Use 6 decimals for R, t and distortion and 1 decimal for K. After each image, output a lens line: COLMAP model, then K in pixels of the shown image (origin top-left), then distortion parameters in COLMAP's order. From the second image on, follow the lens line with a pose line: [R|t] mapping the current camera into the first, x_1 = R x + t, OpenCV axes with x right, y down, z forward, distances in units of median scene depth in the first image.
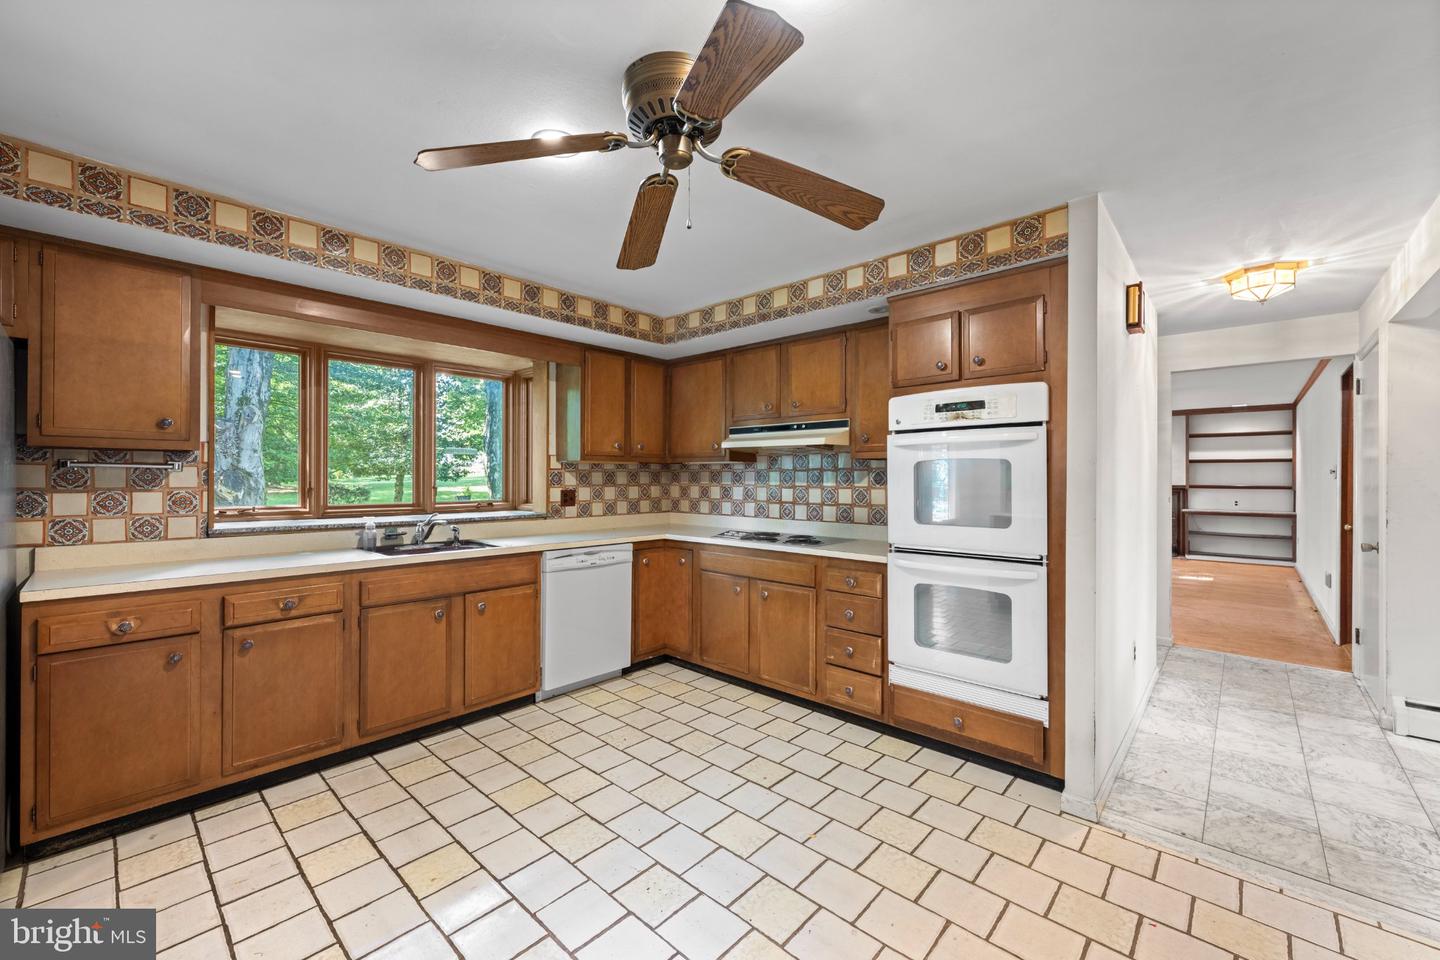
lens RADIAL K [[572.7, 0, 714.4], [0, 572.7, 477.2], [0, 0, 1]] dist [0.004194, 0.000450]
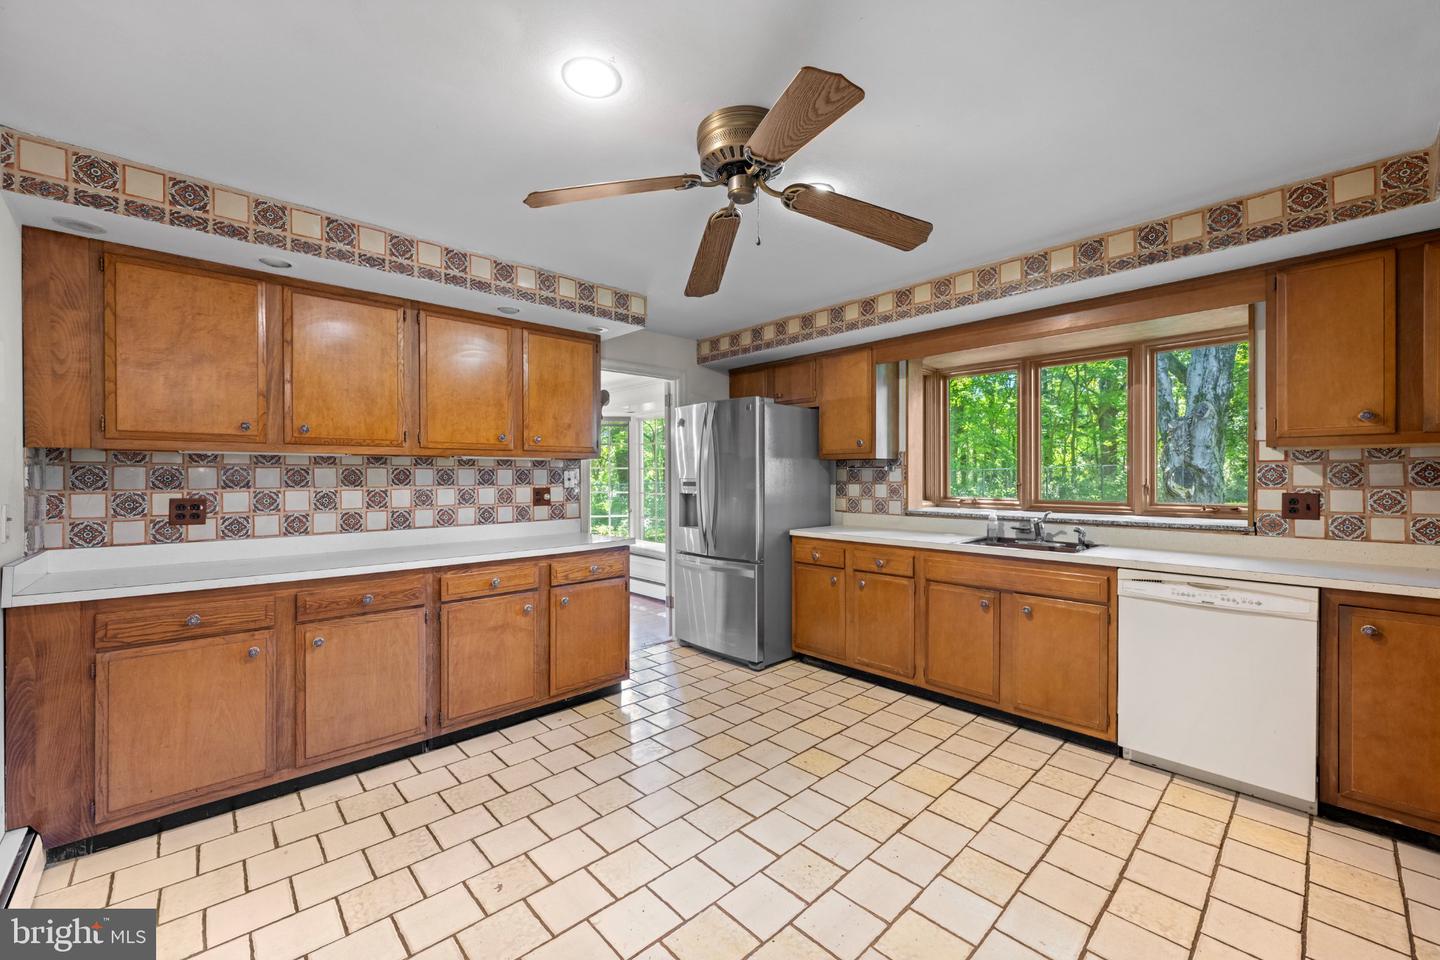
lens RADIAL K [[572.7, 0, 719.5], [0, 572.7, 478.1], [0, 0, 1]] dist [0.004194, 0.000450]
pose [[-0.064316, 0.003017, -0.997925, 0.626788], [0.005133, 0.999983, 0.002692, 0.000767], [0.997916, -0.004950, -0.064331, 0.600342]]
